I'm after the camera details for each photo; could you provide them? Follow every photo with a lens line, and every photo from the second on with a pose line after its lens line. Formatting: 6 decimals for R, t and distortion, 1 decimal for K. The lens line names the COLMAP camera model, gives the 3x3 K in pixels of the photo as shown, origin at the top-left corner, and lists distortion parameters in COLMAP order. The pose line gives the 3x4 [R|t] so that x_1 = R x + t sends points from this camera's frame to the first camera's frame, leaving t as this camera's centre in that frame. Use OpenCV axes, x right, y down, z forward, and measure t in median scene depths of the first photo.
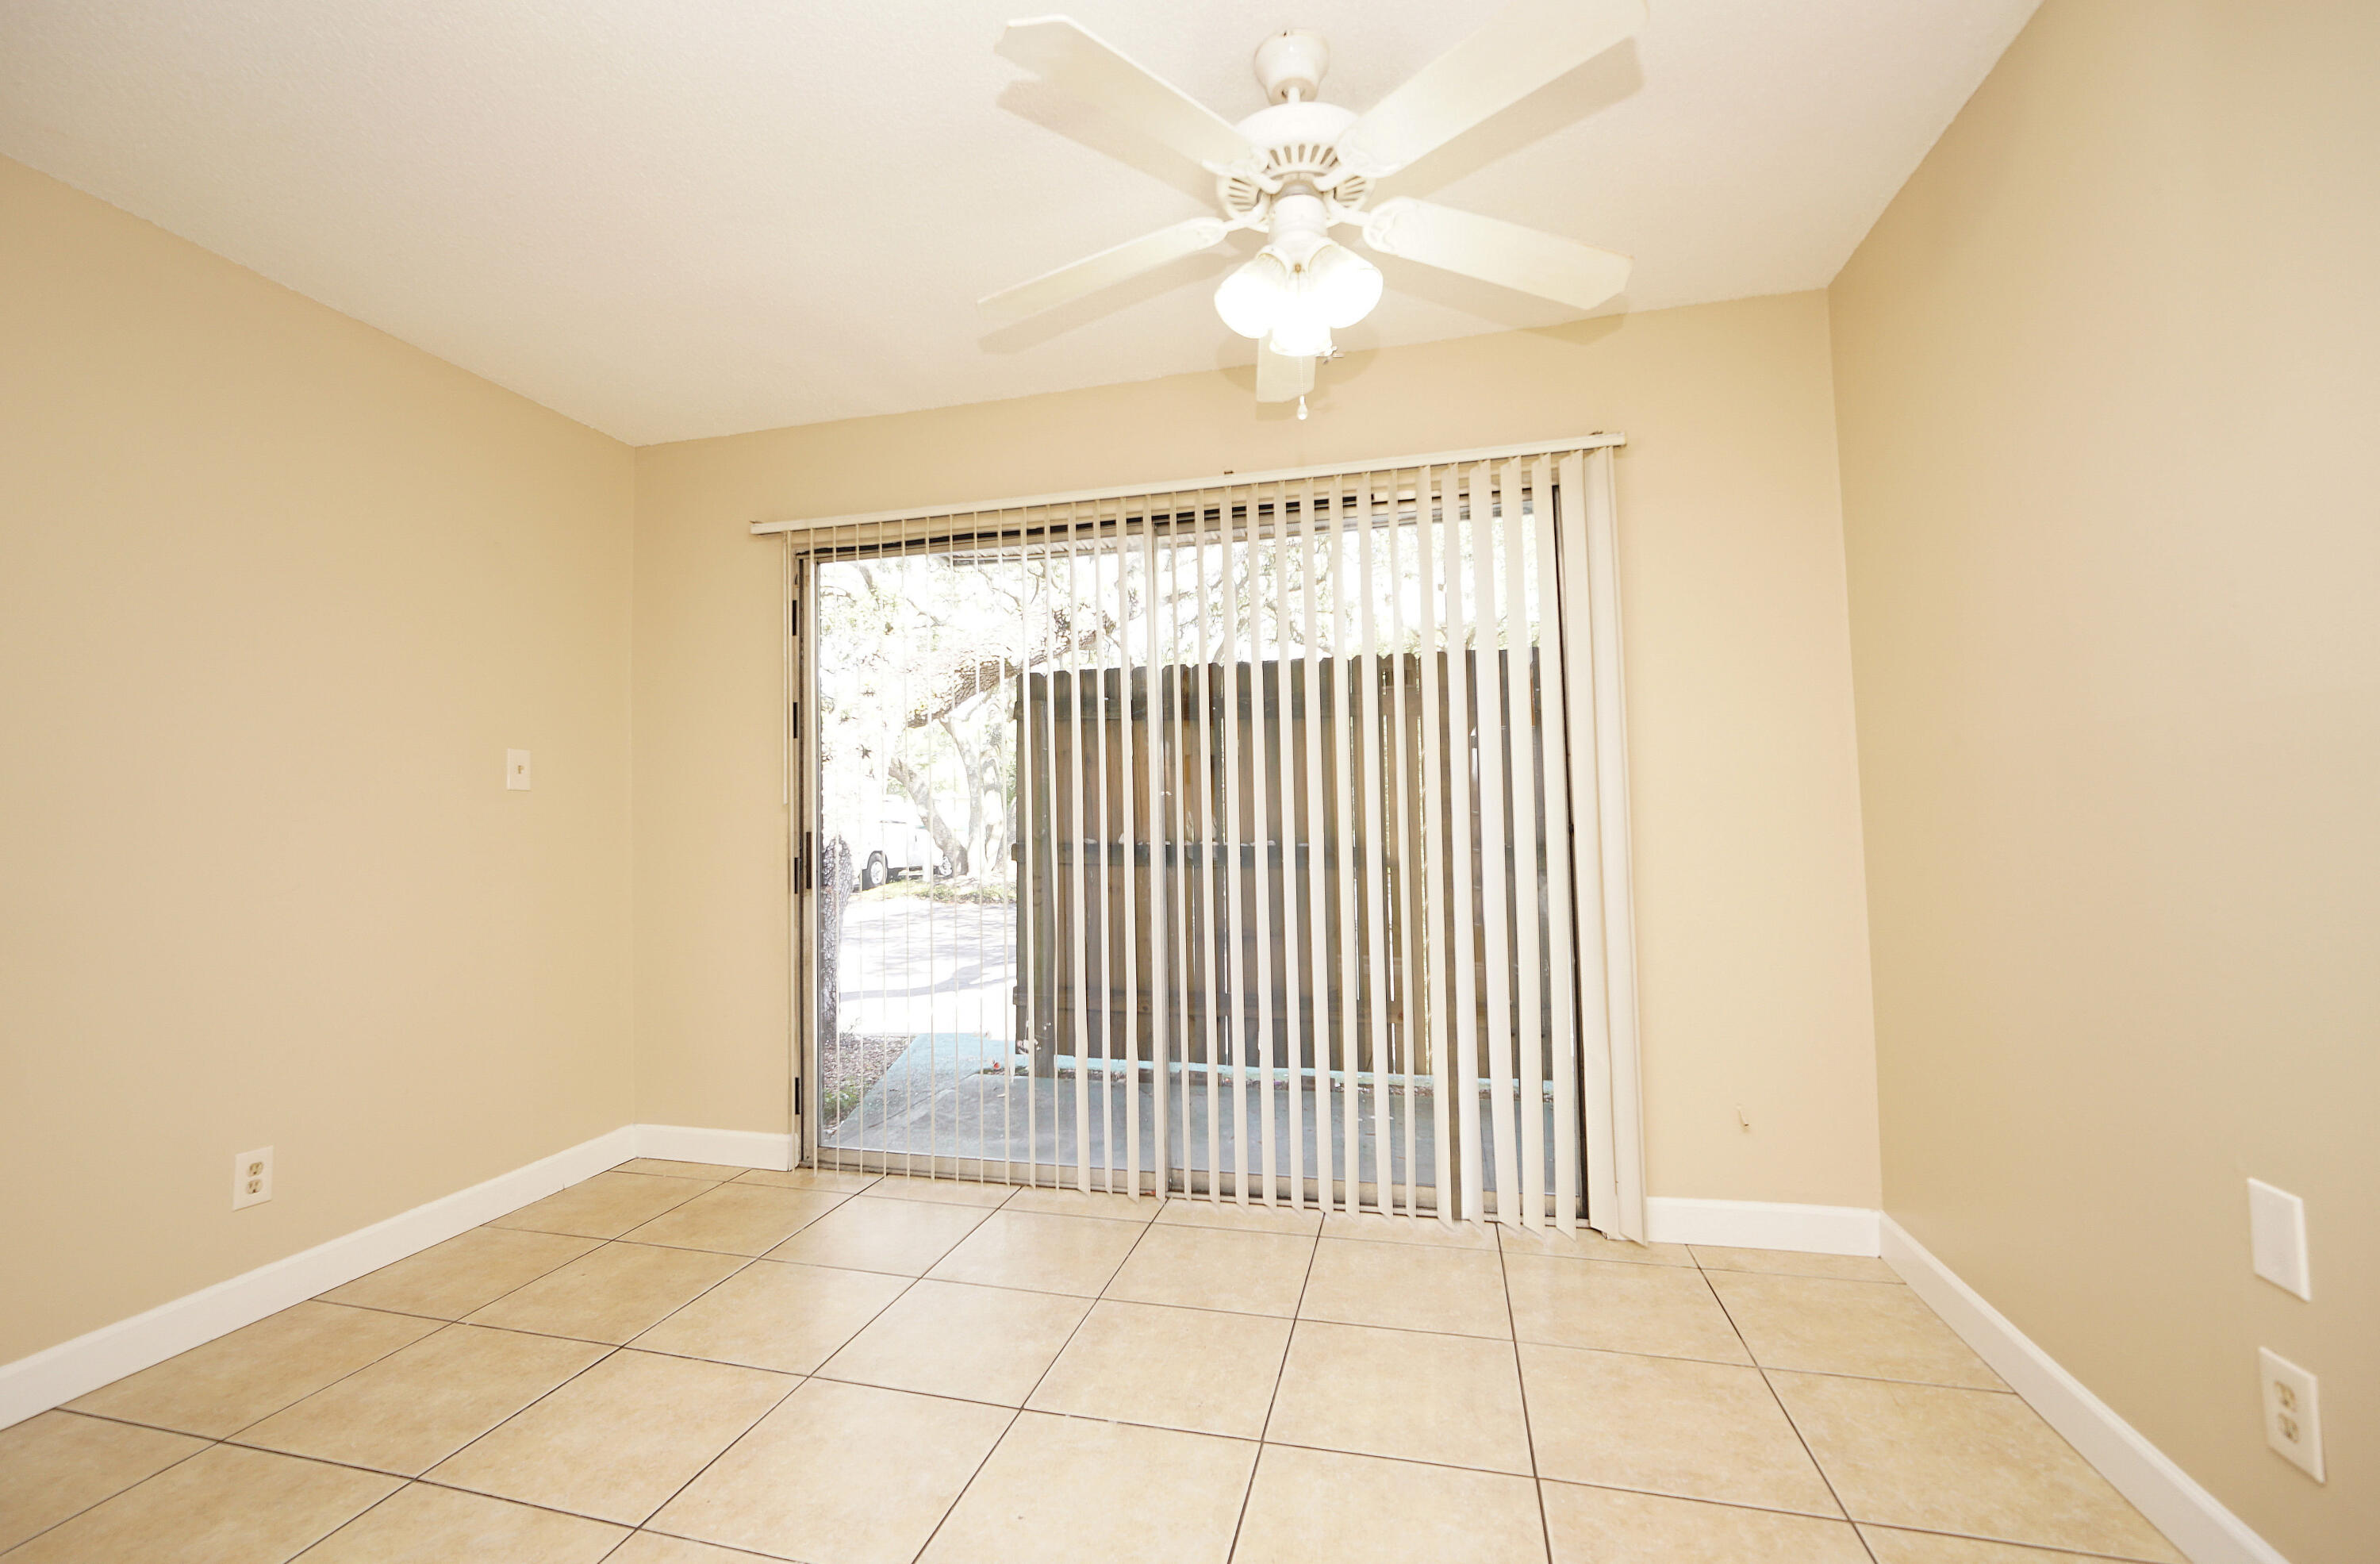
lens RADIAL K [[994.8, 0, 1168.6], [0, 994.8, 778.8], [0, 0, 1]] dist [-0.013901, 0.000178]
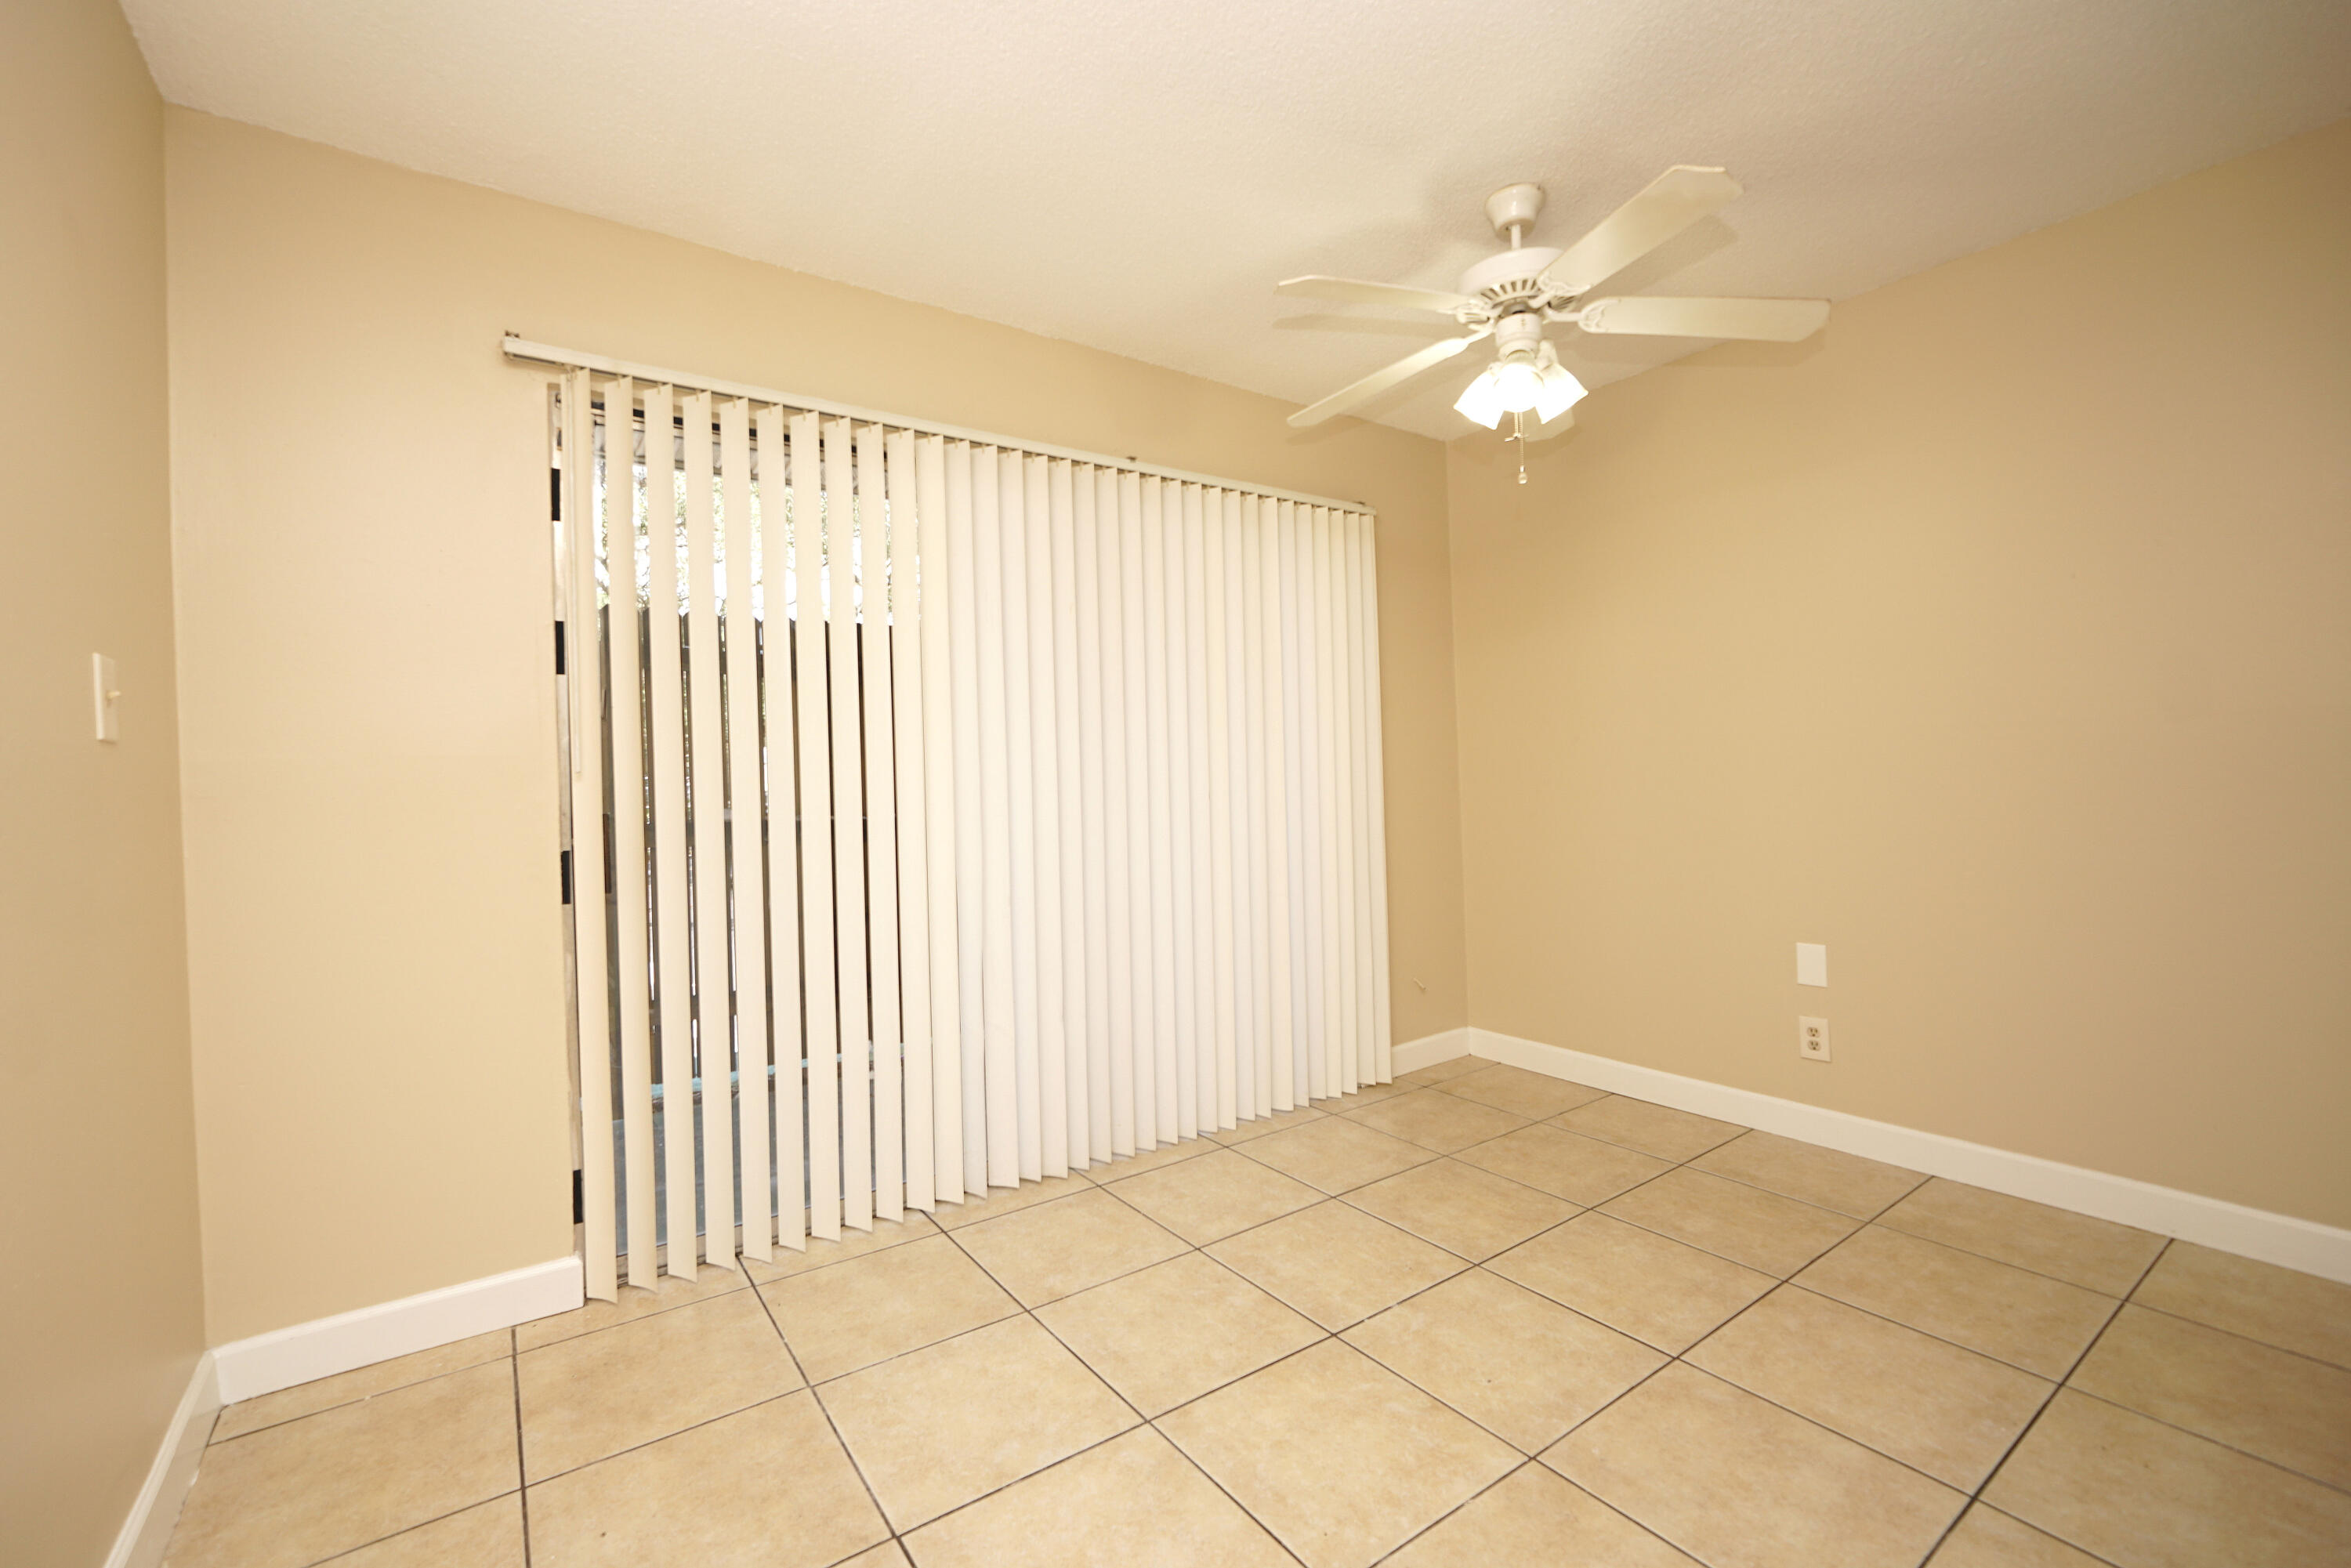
lens RADIAL K [[987.0, 0, 1129.1], [0, 987.0, 777.3], [0, 0, 1]] dist [-0.018624, 0.000235]
pose [[0.654654, -0.000698, 0.755929, -0.802148], [-0.024039, 0.999475, 0.021742, 0.009480], [-0.755547, -0.032405, 0.654293, 0.356380]]
